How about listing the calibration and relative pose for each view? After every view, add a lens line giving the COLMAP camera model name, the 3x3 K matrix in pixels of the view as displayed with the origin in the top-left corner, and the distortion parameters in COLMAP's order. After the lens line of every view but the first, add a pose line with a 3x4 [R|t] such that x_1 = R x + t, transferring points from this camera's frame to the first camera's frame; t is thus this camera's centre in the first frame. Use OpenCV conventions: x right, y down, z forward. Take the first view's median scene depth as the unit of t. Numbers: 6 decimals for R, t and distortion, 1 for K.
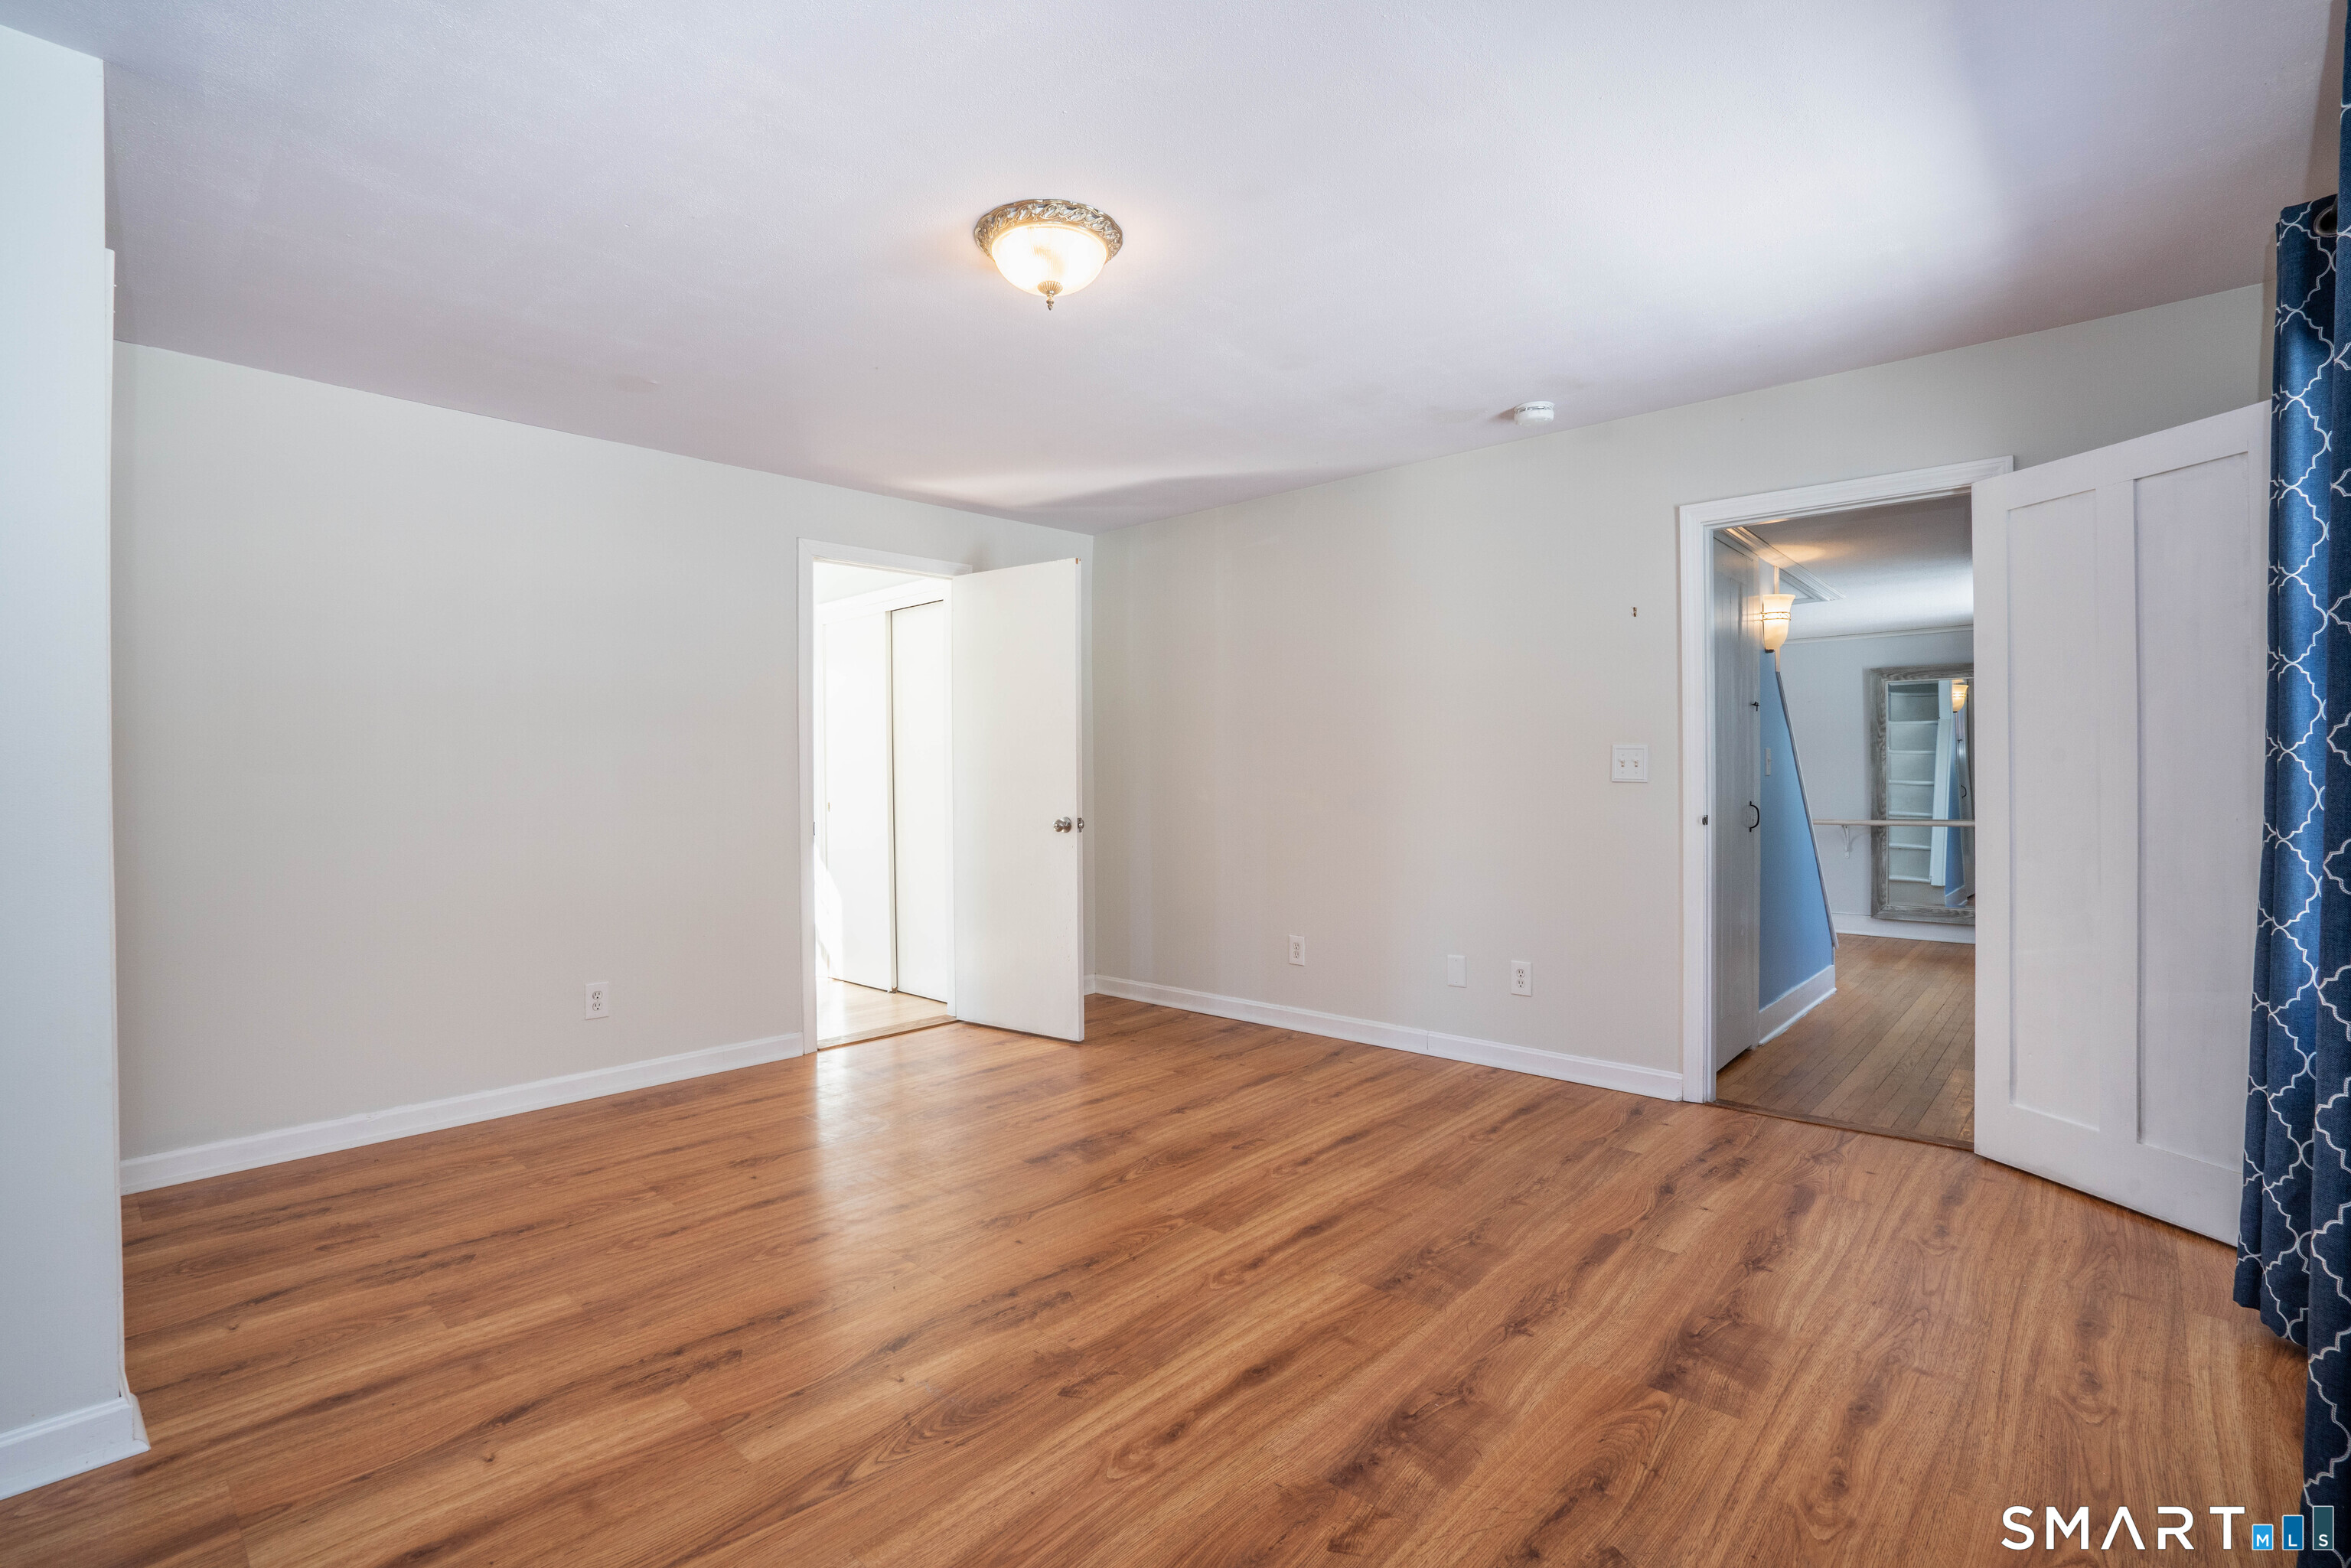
lens RADIAL K [[1071.9, 0, 1179.8], [0, 1071.9, 779.0], [0, 0, 1]] dist [-0.012739, 0.000387]
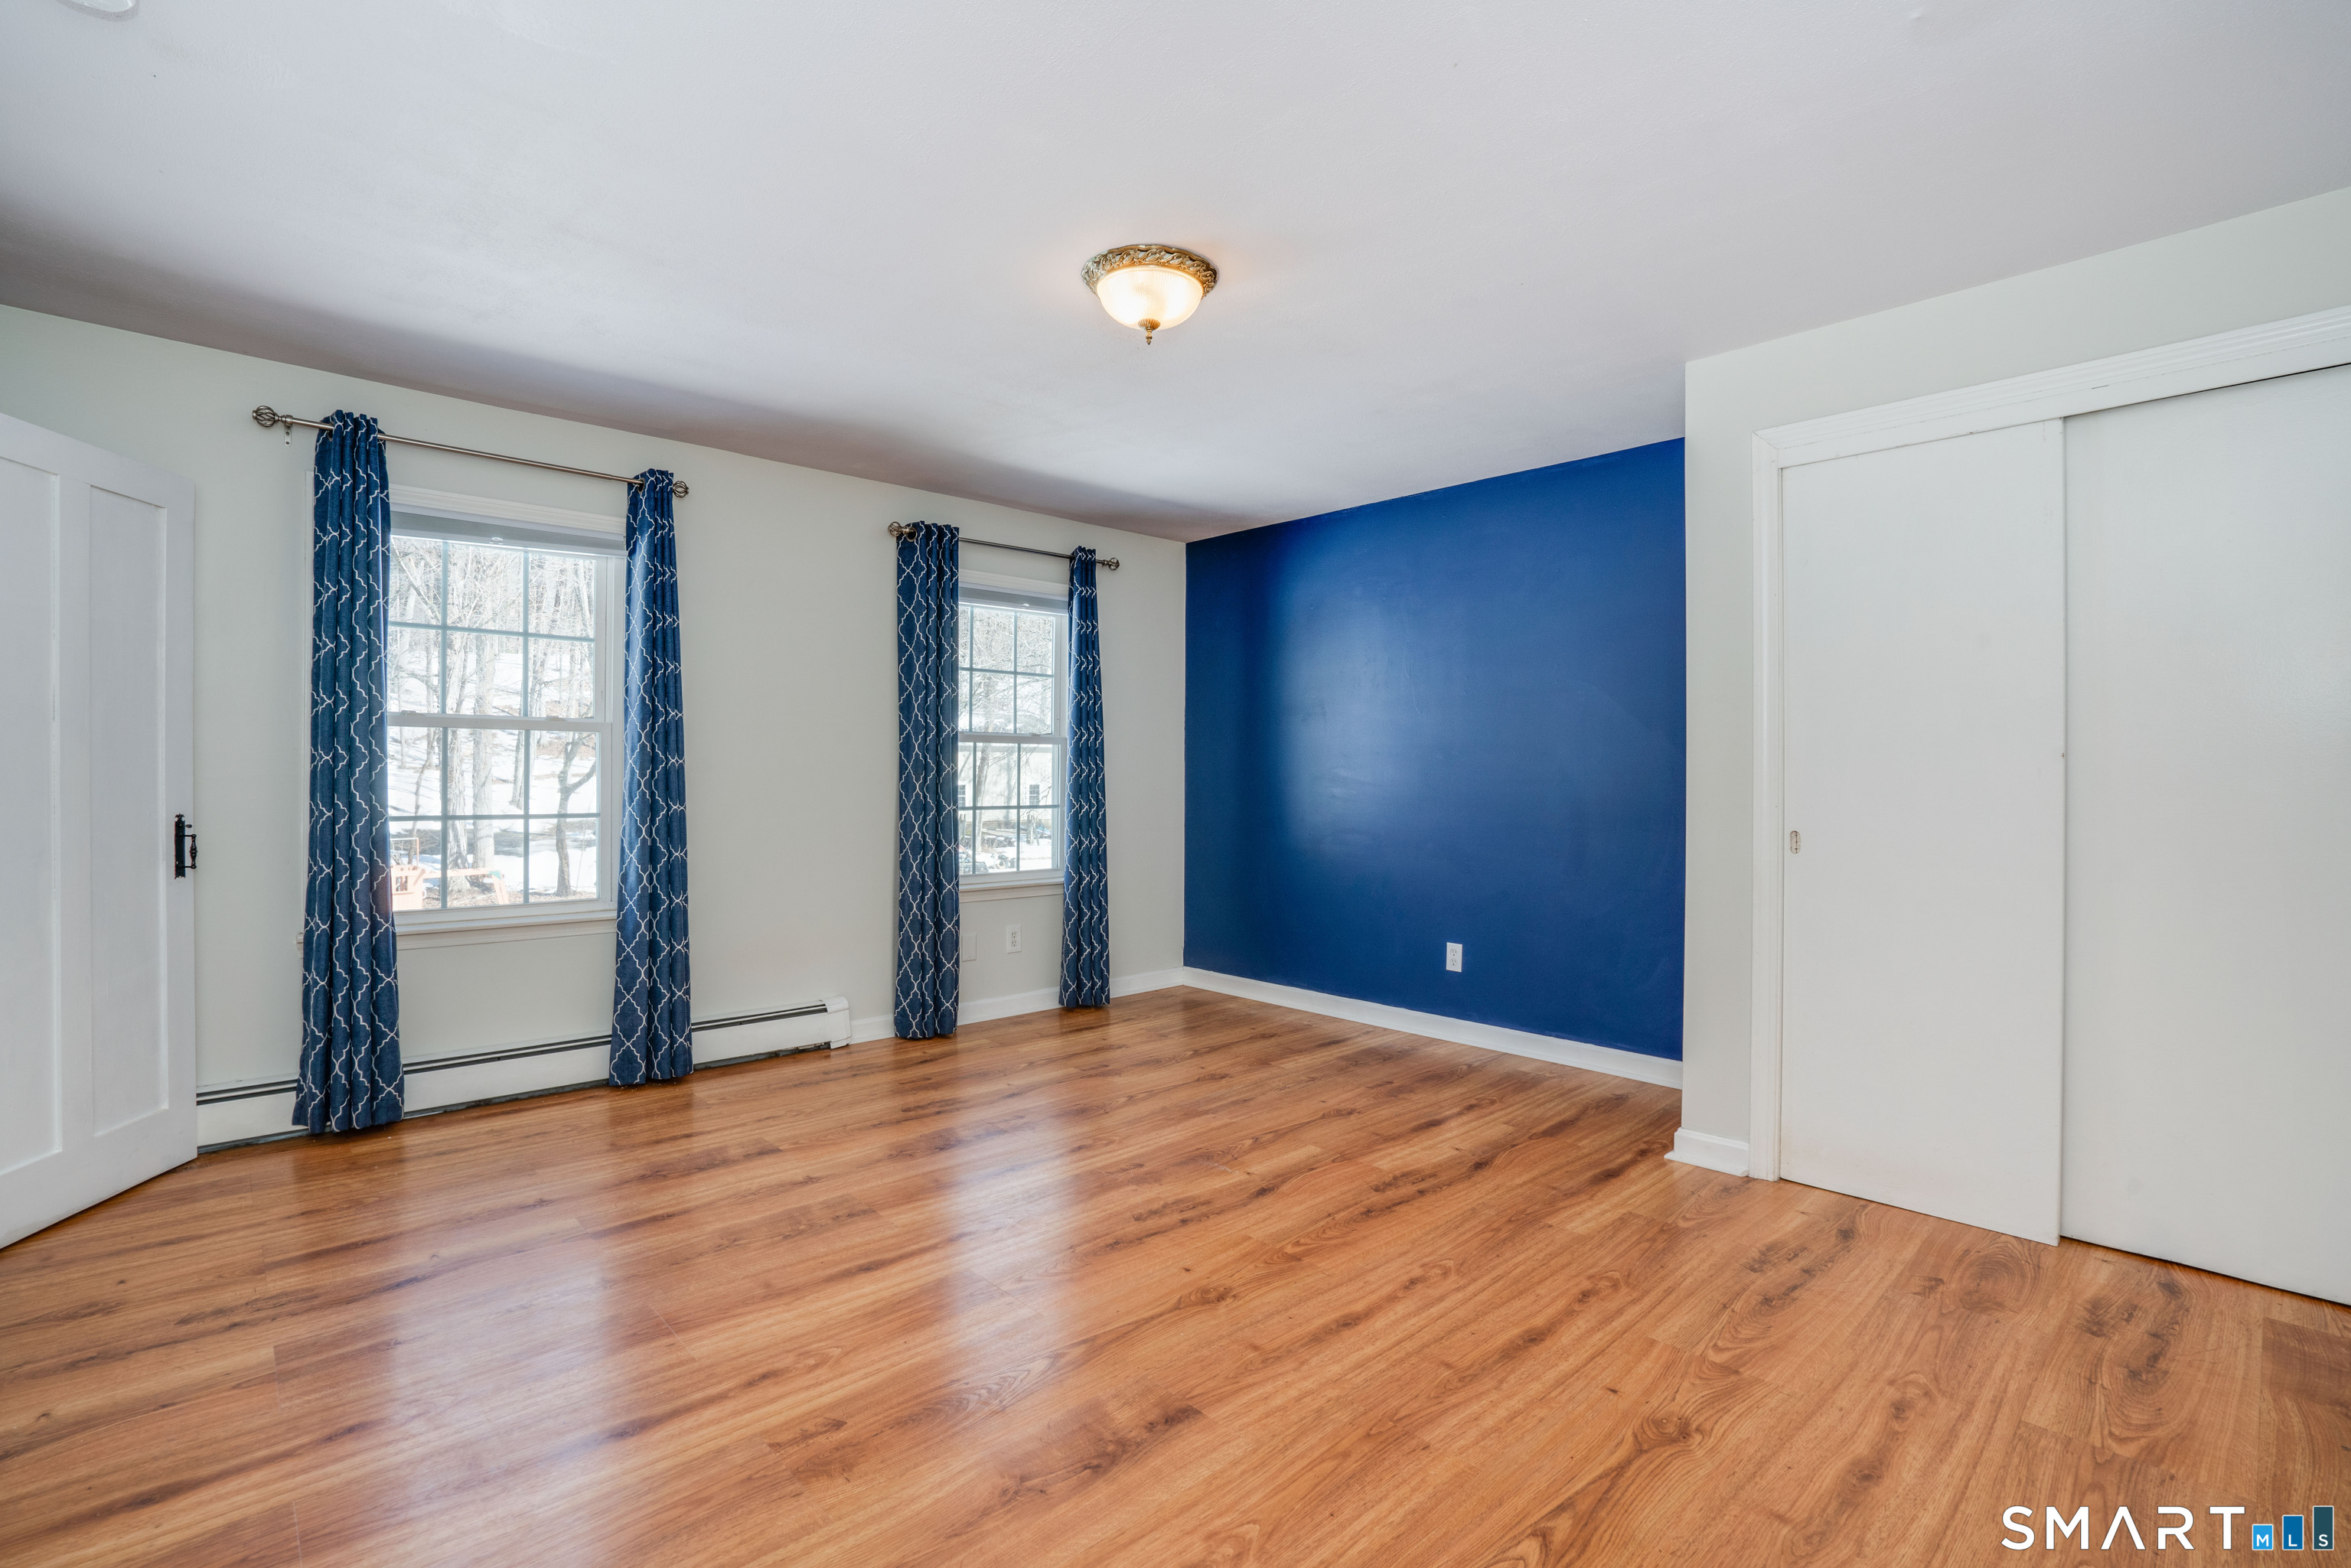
lens RADIAL K [[1047.9, 0, 1170.9], [0, 1047.9, 780.7], [0, 0, 1]] dist [-0.001754, 0.000044]
pose [[-0.996562, 0.003449, 0.082784, -0.232484], [0.004376, 0.999930, 0.011024, -0.006897], [-0.082740, 0.011349, -0.996507, 2.083183]]
